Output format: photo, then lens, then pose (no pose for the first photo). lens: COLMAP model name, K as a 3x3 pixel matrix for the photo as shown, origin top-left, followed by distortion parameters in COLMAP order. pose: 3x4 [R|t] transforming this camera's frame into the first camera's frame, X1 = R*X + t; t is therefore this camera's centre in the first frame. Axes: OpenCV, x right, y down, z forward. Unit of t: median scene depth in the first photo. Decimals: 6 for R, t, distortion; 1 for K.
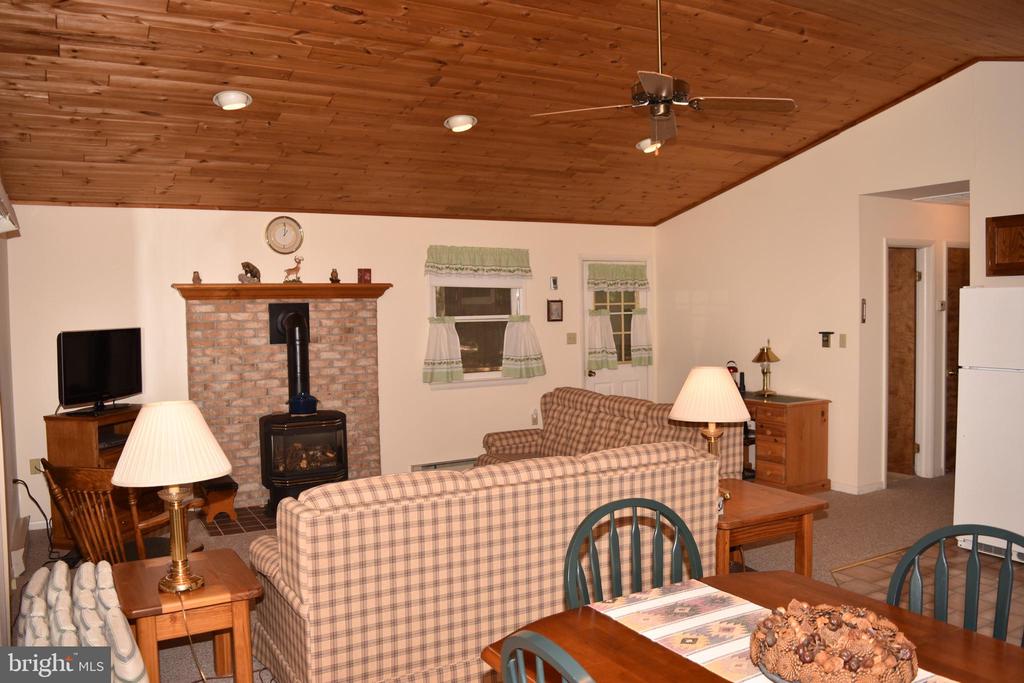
lens RADIAL K [[799.3, 0, 509.9], [0, 799.3, 340.2], [0, 0, 1]] dist [-0.092839, 0.015449]
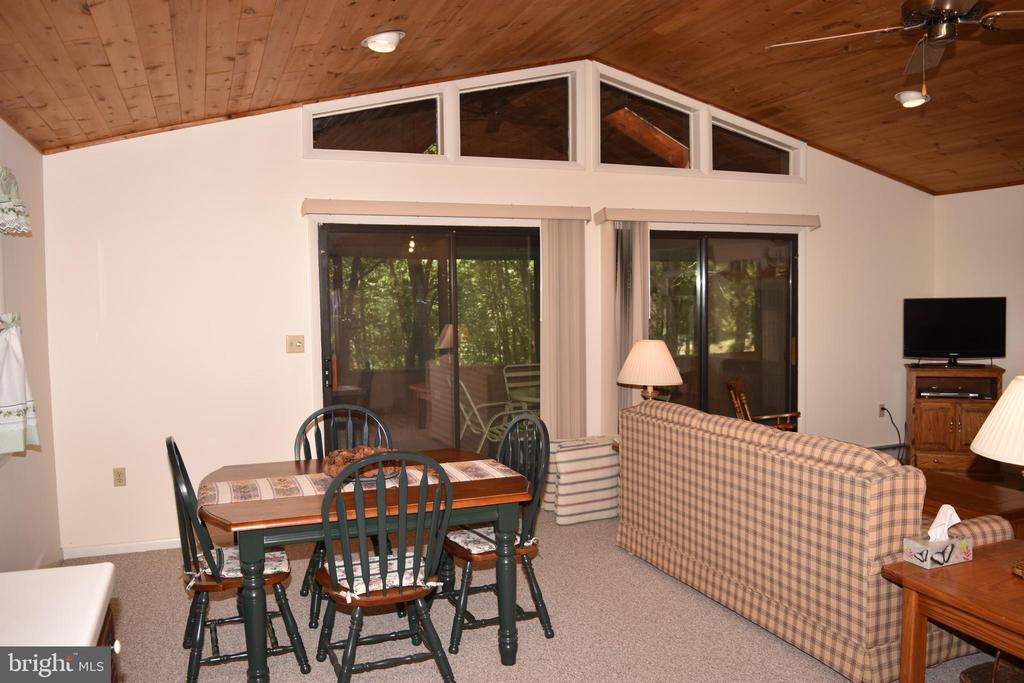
lens RADIAL K [[799.3, 0, 509.9], [0, 799.3, 340.2], [0, 0, 1]] dist [-0.092839, 0.015449]
pose [[-0.142132, 0.077058, -0.986844, 0.595958], [-0.021903, 0.996476, 0.080965, -0.024237], [0.989605, 0.033123, -0.139944, 0.410861]]
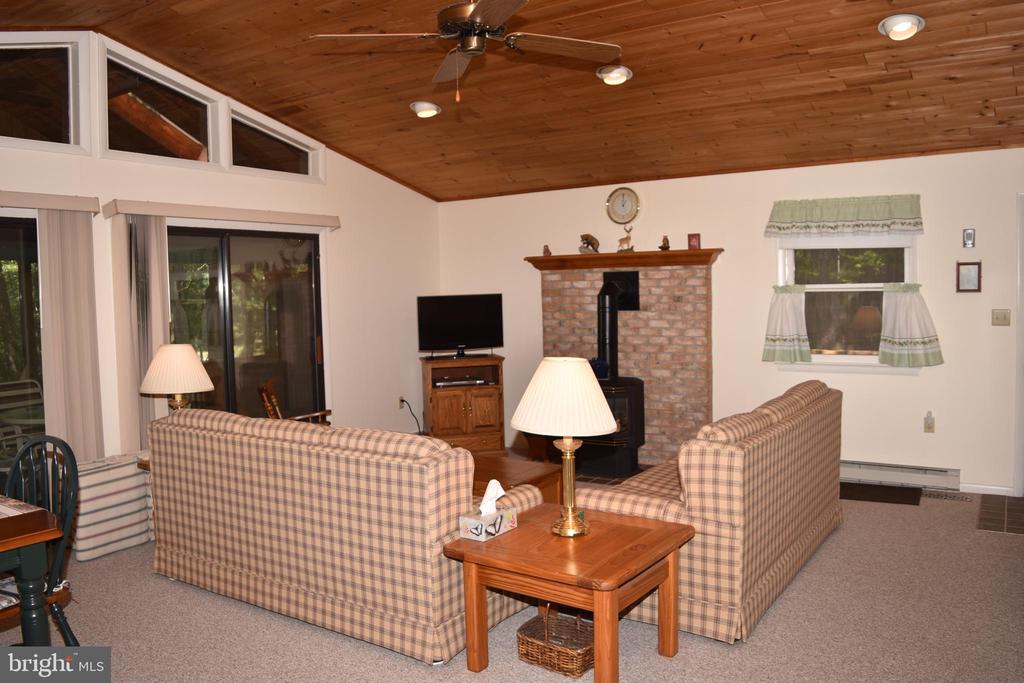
lens RADIAL K [[799.3, 0, 509.9], [0, 799.3, 340.2], [0, 0, 1]] dist [-0.092839, 0.015449]
pose [[0.450219, 0.063983, -0.890623, 0.572621], [-0.020378, 0.997906, 0.061389, -0.017751], [0.892686, -0.009490, 0.450580, 0.388243]]
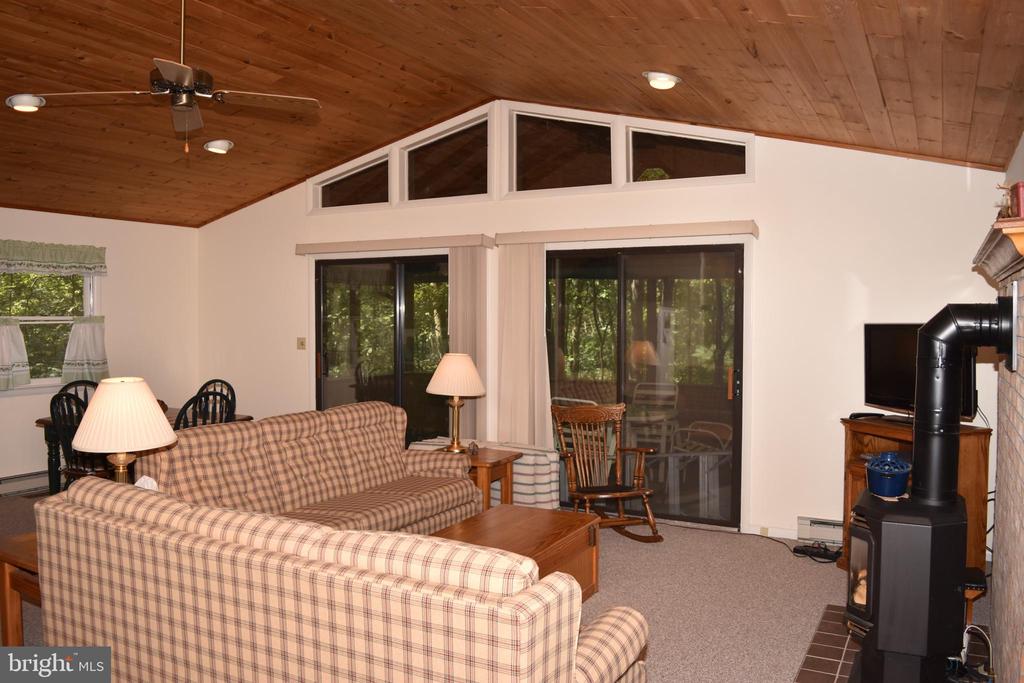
lens RADIAL K [[799.3, 0, 509.9], [0, 799.3, 340.2], [0, 0, 1]] dist [-0.092839, 0.015449]
pose [[-0.858043, 0.028473, -0.512789, 0.211256], [-0.008507, 0.997537, 0.069623, -0.038445], [0.513508, 0.064102, -0.855687, 1.179668]]
